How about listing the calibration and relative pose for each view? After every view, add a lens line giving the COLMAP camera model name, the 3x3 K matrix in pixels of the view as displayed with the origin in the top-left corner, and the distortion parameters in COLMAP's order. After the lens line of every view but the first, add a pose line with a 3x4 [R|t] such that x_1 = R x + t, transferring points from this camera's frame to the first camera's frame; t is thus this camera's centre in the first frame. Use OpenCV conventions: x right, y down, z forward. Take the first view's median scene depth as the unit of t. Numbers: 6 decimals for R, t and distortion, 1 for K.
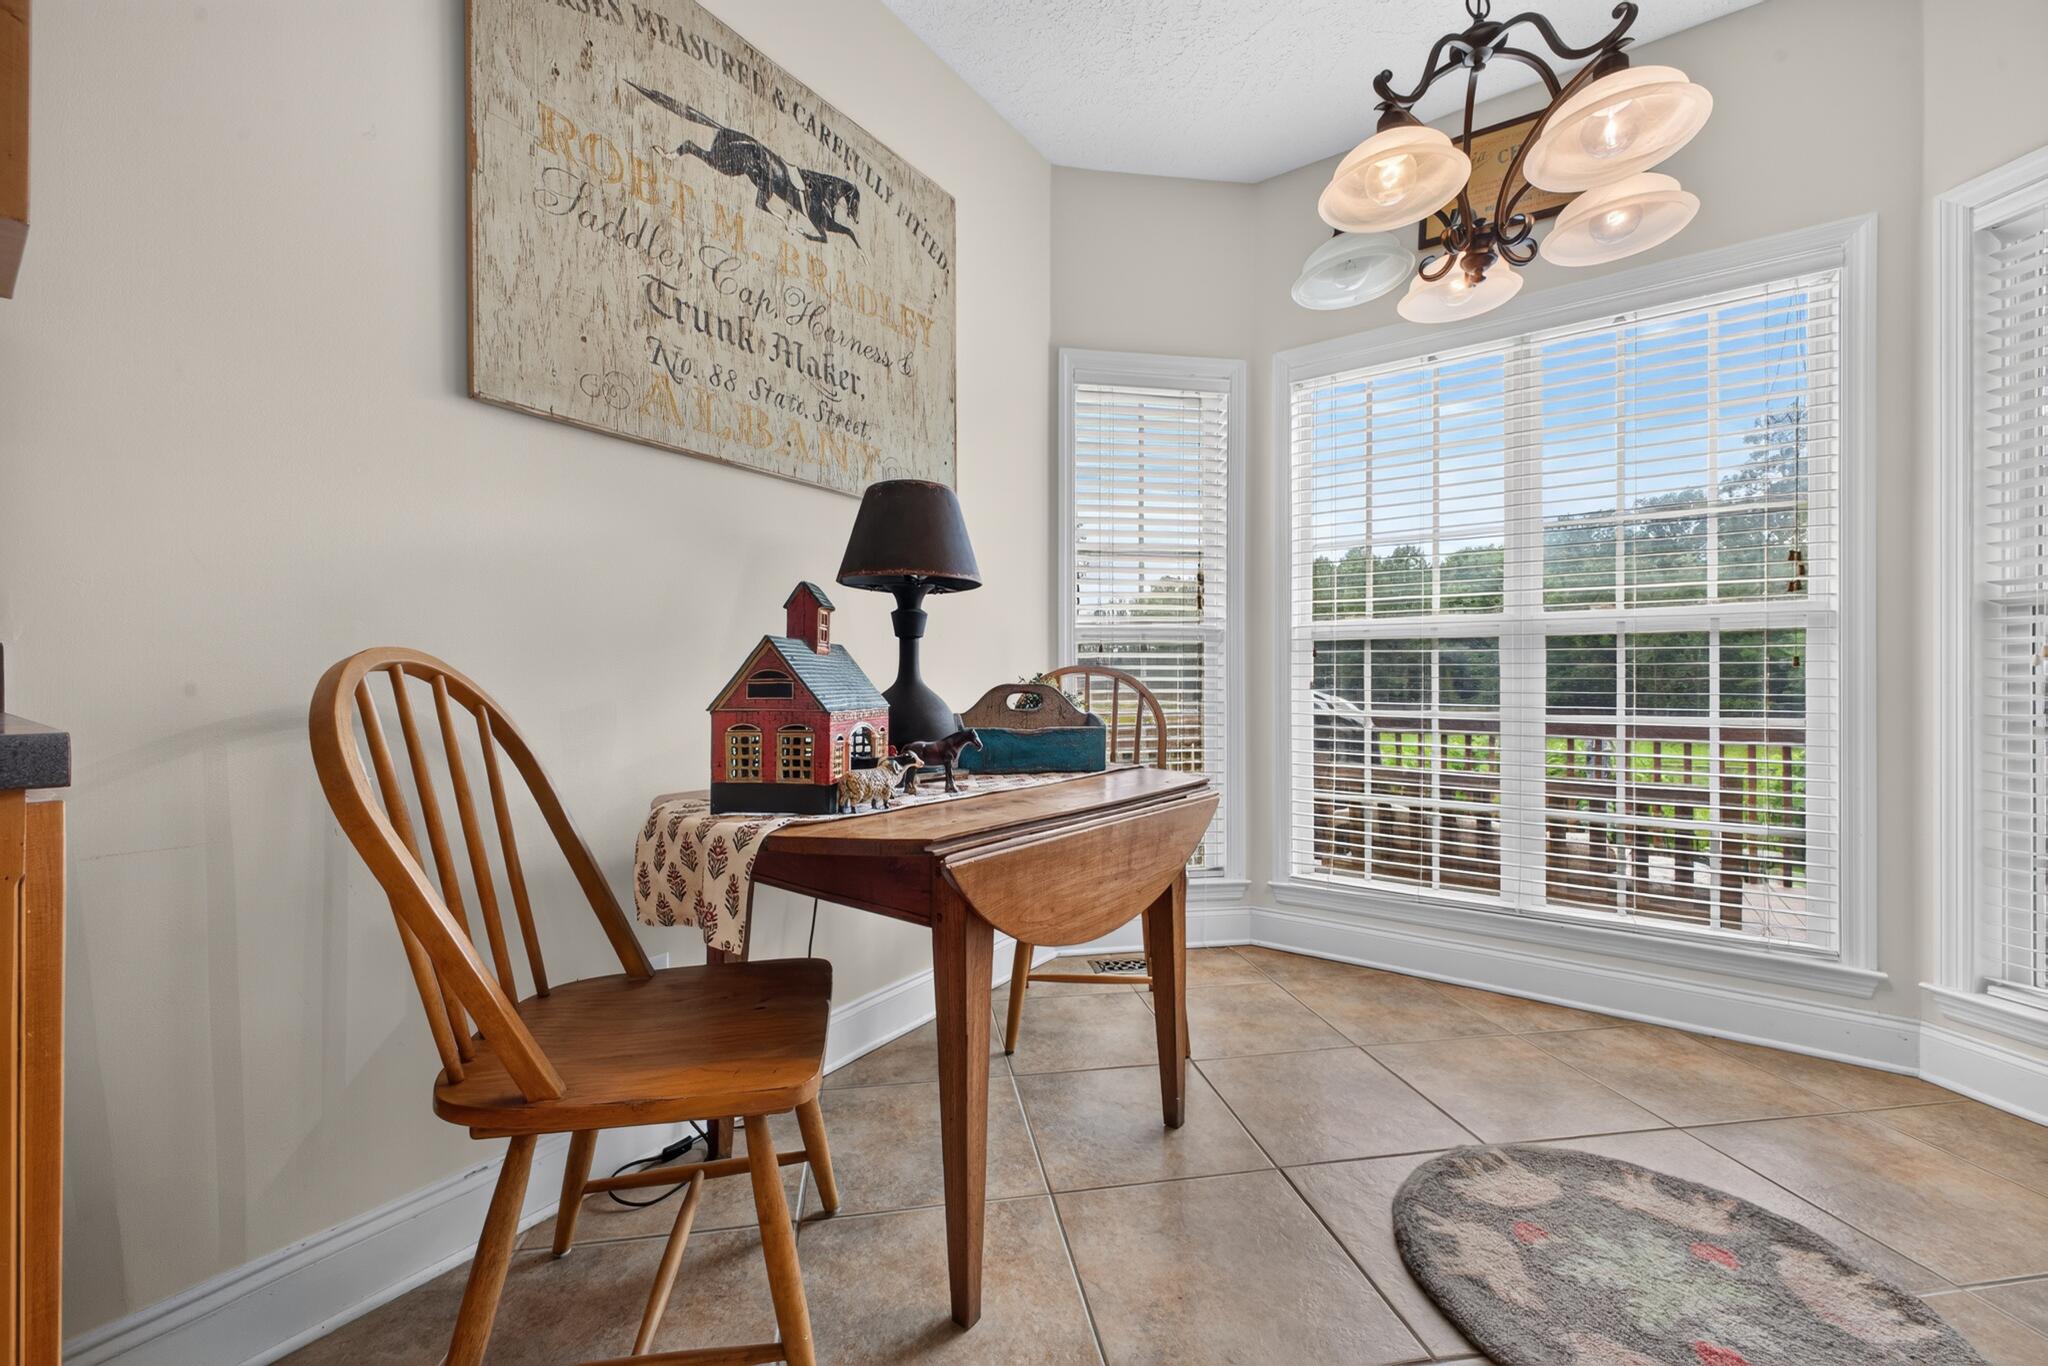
lens RADIAL K [[796.6, 0, 1018.4], [0, 796.6, 689.4], [0, 0, 1]] dist [0.000522, -0.001073]
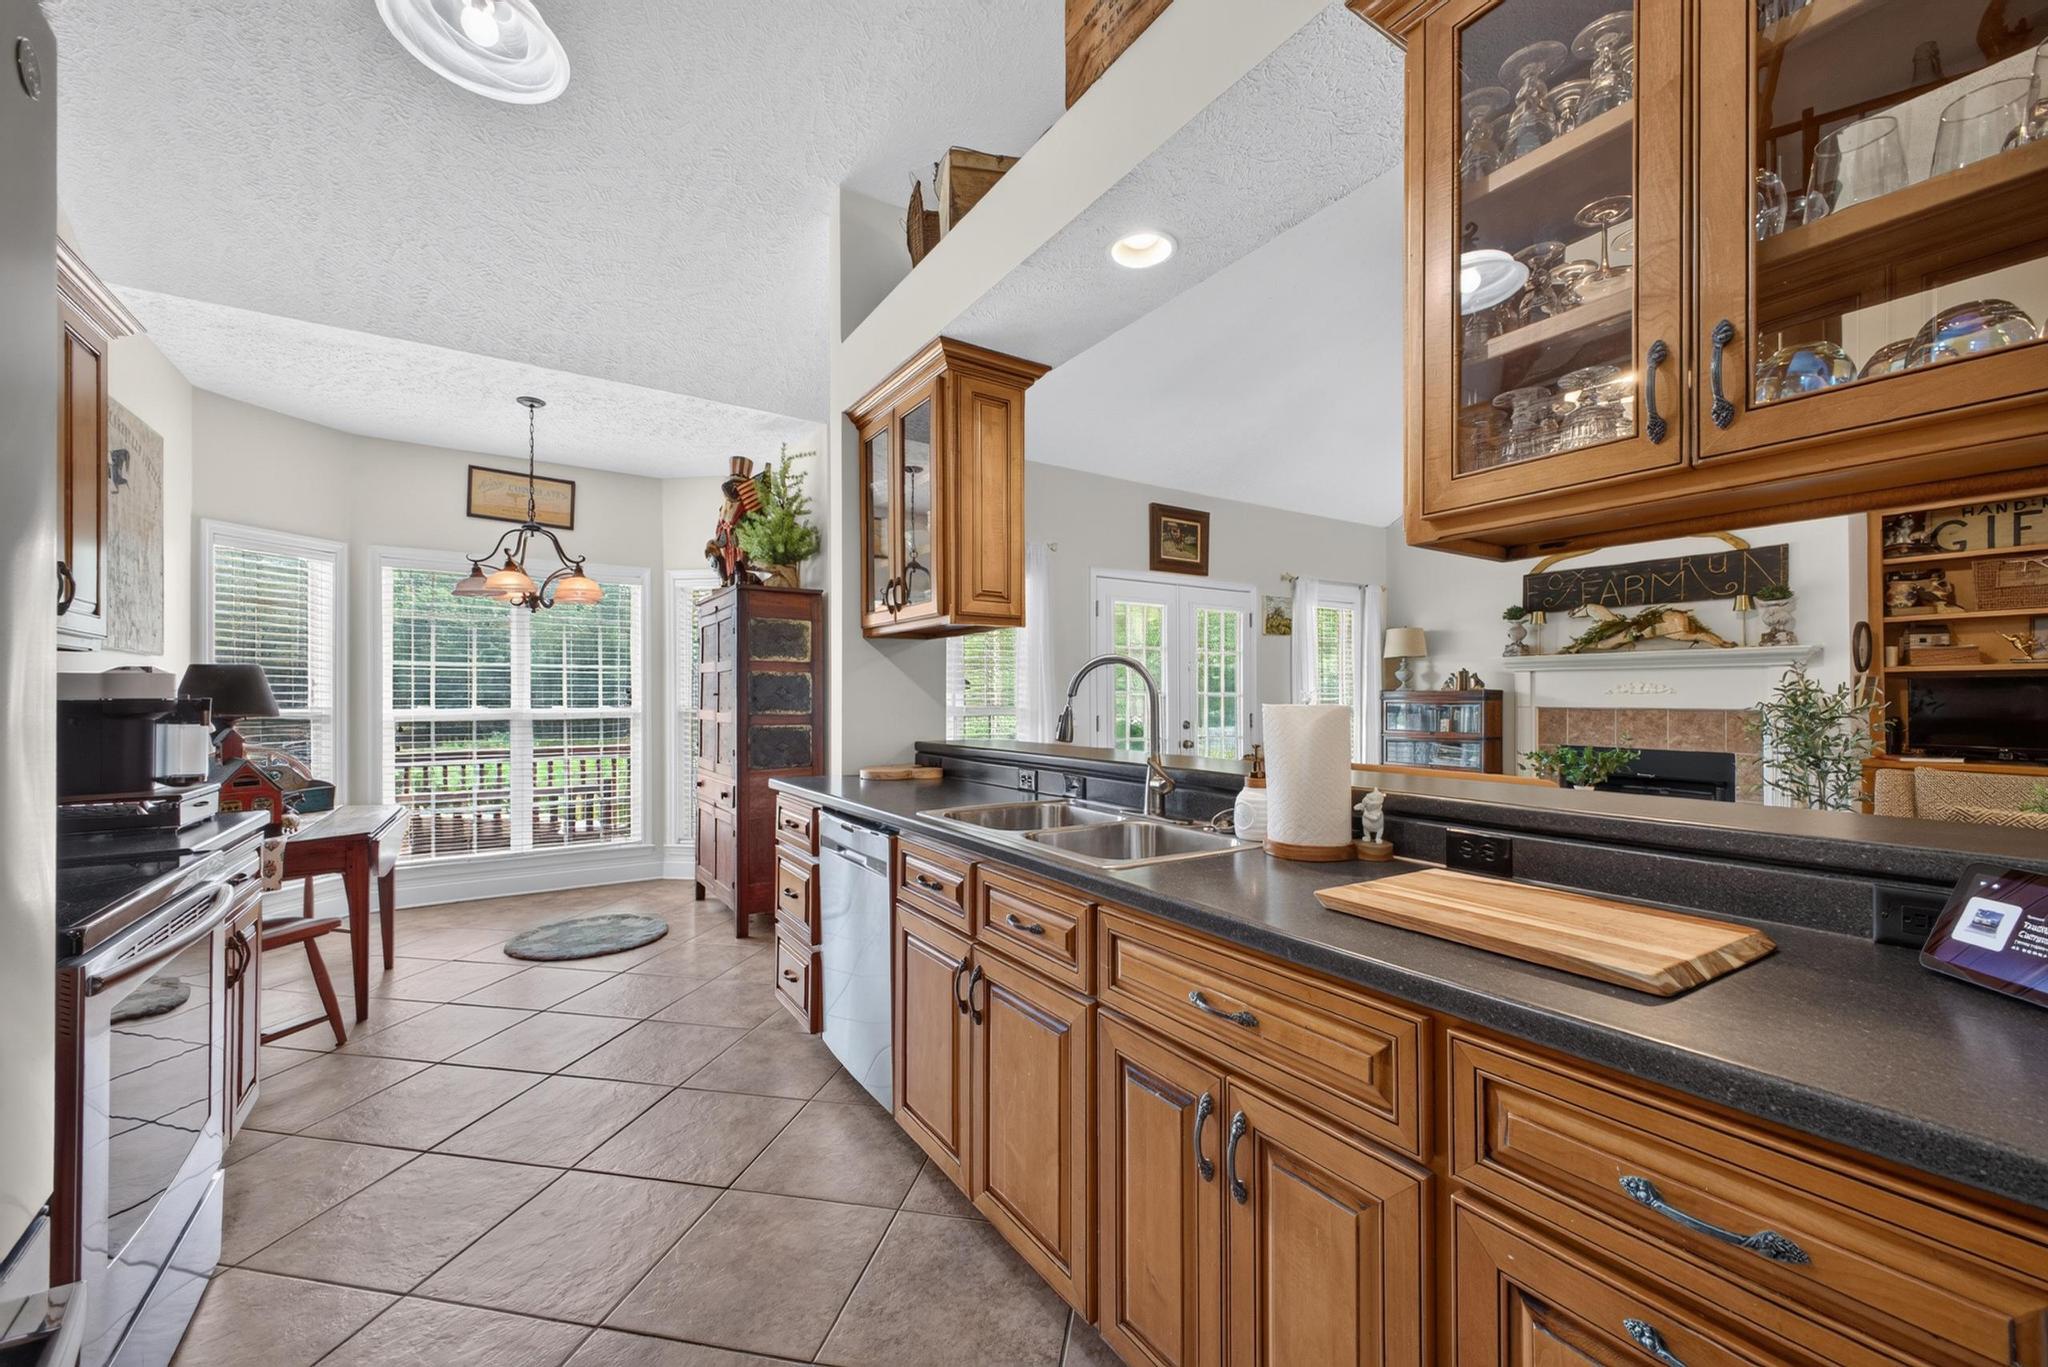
lens RADIAL K [[796.6, 0, 1024.0], [0, 796.6, 685.0], [0, 0, 1]] dist [0.000522, -0.001073]
pose [[0.345580, 0.011317, 0.938321, -0.901801], [0.011431, 0.999802, -0.016269, -0.117199], [-0.938320, 0.016348, 0.345382, -0.984251]]
